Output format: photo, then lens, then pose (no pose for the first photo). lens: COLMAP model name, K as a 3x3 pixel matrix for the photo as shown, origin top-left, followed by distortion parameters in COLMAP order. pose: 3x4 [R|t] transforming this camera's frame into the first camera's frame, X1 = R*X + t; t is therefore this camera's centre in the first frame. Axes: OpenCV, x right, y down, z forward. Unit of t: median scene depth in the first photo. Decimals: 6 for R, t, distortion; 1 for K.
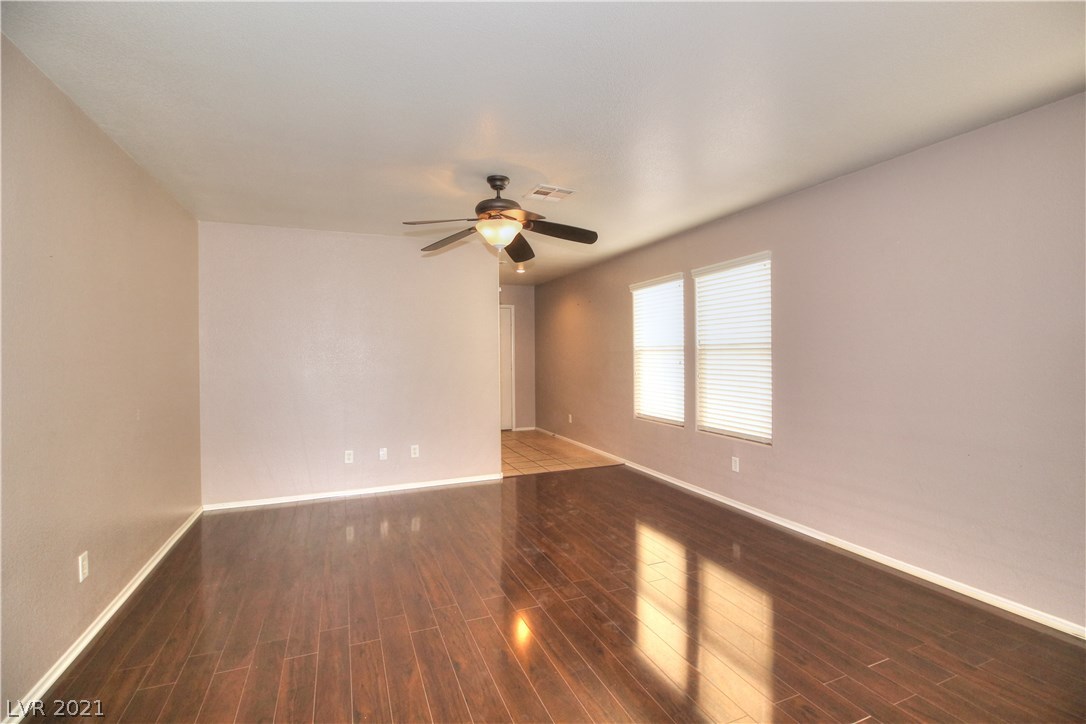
lens RADIAL K [[504.8, 0, 552.6], [0, 504.8, 354.6], [0, 0, 1]] dist [0.001236, -0.013329]
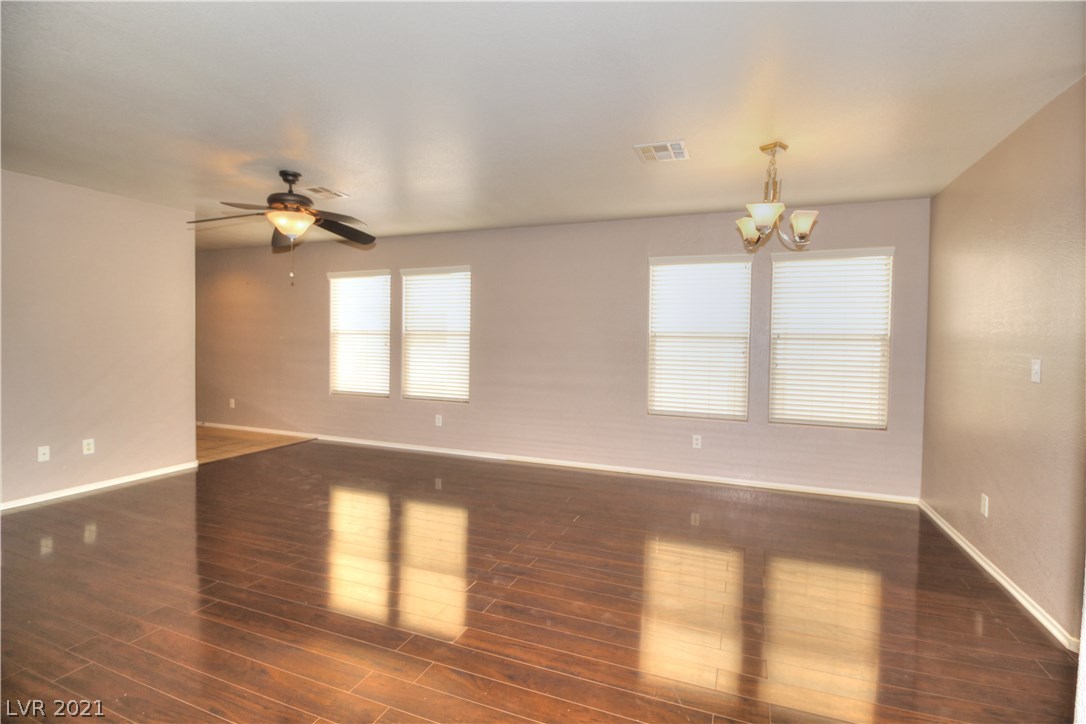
lens RADIAL K [[505.1, 0, 552.5], [0, 505.1, 351.5], [0, 0, 1]] dist [0.003292, -0.013837]
pose [[0.694739, 0.002803, 0.719256, -0.376458], [-0.018719, 0.999724, 0.014184, 0.008917], [-0.719018, -0.023318, 0.694600, -0.138972]]
